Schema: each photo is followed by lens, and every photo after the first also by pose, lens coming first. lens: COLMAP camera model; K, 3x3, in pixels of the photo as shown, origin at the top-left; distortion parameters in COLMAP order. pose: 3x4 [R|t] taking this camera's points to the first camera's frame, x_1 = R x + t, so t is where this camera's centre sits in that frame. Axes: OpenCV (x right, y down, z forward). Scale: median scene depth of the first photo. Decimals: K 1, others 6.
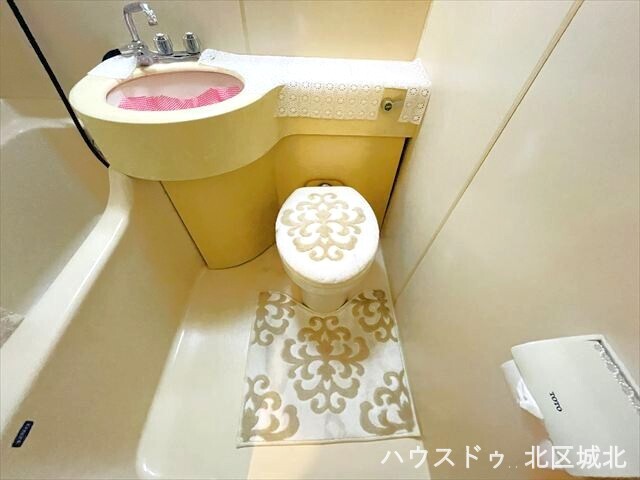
lens RADIAL K [[258.9, 0, 319.9], [0, 258.9, 239.8], [0, 0, 1]] dist [-0.000946, -0.000874]
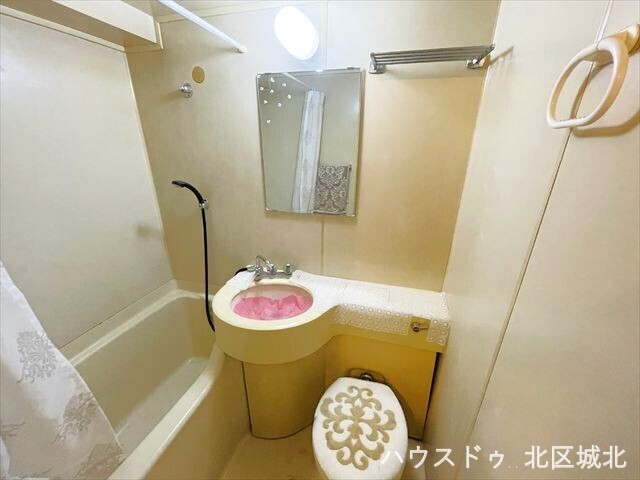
lens RADIAL K [[258.9, 0, 319.5], [0, 258.9, 239.9], [0, 0, 1]] dist [-0.000946, -0.000874]
pose [[0.959234, 0.068368, -0.274220, 0.118396], [-0.199369, 0.851411, -0.485130, -0.159843], [0.200307, 0.520024, 0.830332, -0.382975]]
